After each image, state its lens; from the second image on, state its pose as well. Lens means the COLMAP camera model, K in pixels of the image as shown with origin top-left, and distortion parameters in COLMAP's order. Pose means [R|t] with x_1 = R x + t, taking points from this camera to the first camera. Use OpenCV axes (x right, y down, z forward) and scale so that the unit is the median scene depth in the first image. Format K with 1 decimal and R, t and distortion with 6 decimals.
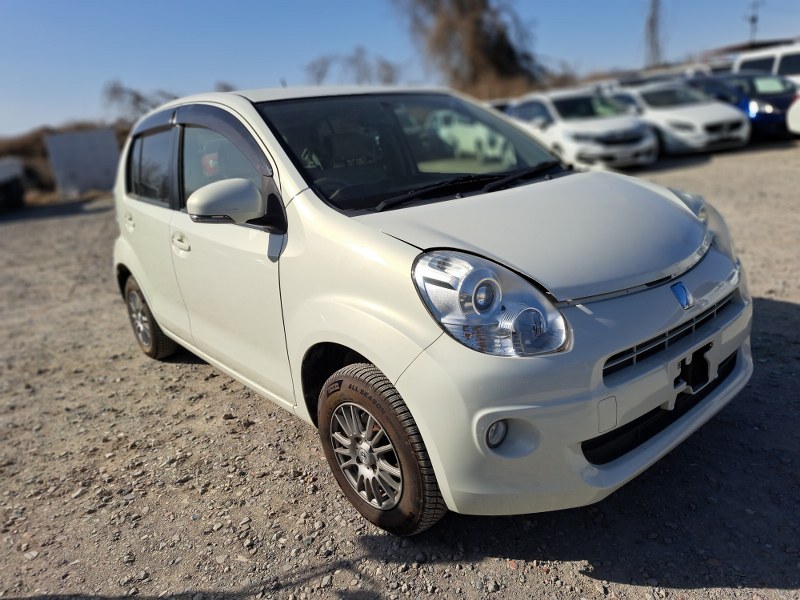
lens RADIAL K [[583.3, 0, 400.0], [0, 583.3, 300.0], [0, 0, 1]] dist [0.077071, -0.082083]
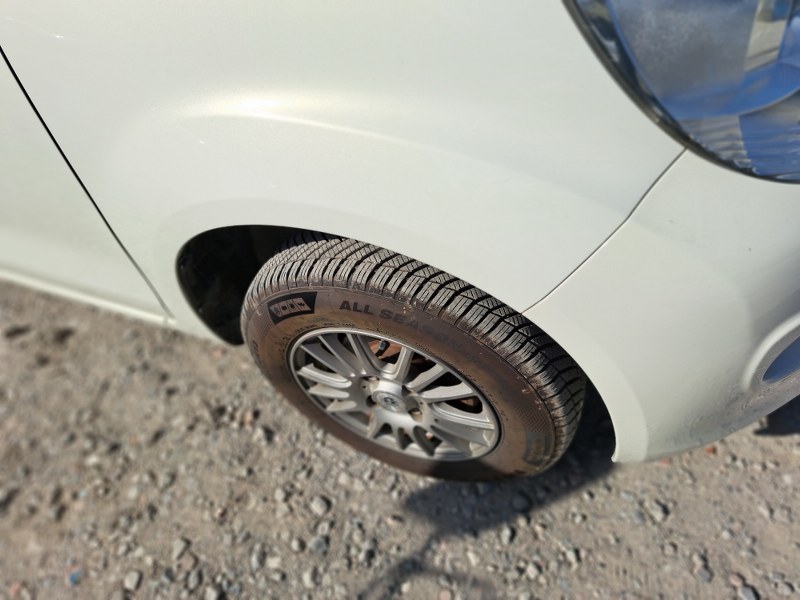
lens RADIAL K [[576.5, 0, 399.2], [0, 576.5, 308.3], [0, 0, 1]] dist [0.047739, -0.031718]
pose [[0.896074, -0.356847, 0.264029, -0.151199], [0.179380, 0.835149, 0.519951, -0.056204], [-0.406047, -0.418553, 0.812366, 0.603833]]
